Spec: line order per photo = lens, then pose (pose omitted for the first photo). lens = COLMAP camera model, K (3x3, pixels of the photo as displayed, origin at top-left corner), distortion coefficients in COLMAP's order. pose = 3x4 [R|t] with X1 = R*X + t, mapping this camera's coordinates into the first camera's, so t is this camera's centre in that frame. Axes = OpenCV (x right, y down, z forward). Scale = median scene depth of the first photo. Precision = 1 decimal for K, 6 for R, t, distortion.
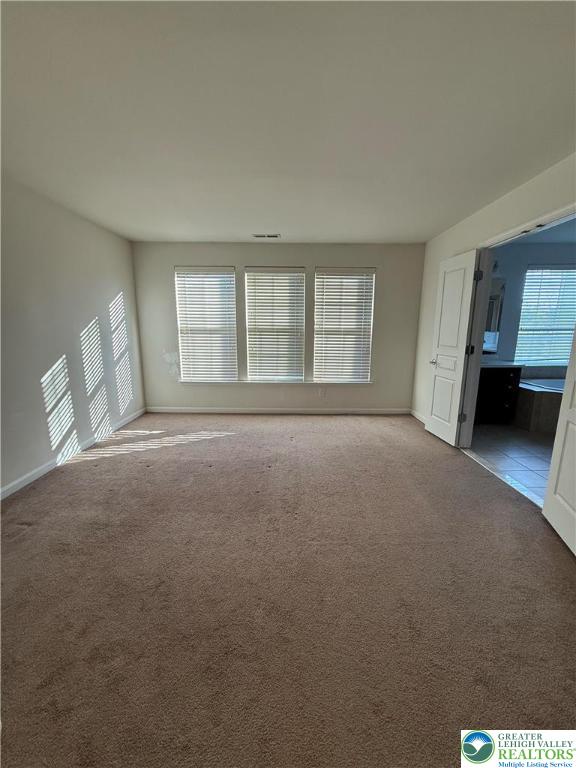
lens RADIAL K [[308.5, 0, 288.6], [0, 308.5, 384.0], [0, 0, 1]] dist [-0.001738, 0.000858]
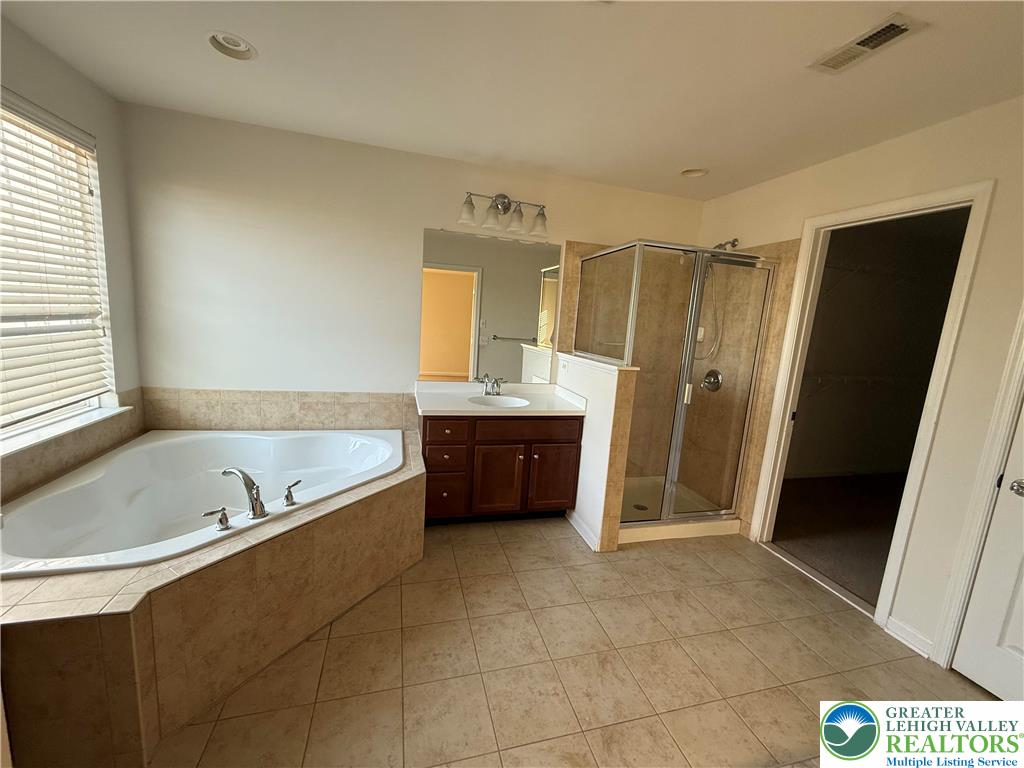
lens RADIAL K [[411.4, 0, 514.0], [0, 411.4, 383.6], [0, 0, 1]] dist [-0.001738, 0.000858]
pose [[-0.268030, -0.175758, 0.947243, 0.398529], [0.113973, 0.970529, 0.212329, -0.145731], [-0.956645, 0.164871, -0.240099, 0.660201]]
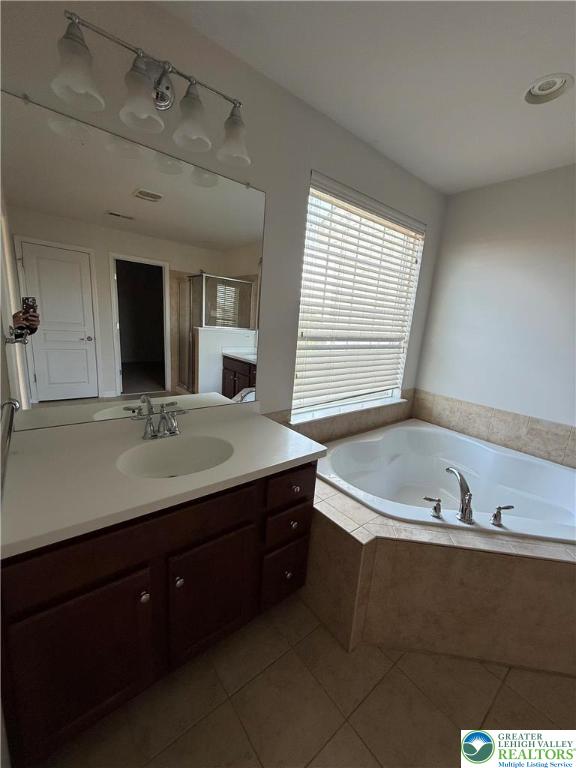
lens RADIAL K [[308.5, 0, 290.2], [0, 308.5, 385.2], [0, 0, 1]] dist [-0.001738, 0.000858]
pose [[0.773443, -0.078319, 0.629009, 0.474149], [0.050329, 0.996792, 0.062227, -0.138399], [-0.631864, -0.016472, 0.774904, 0.686201]]
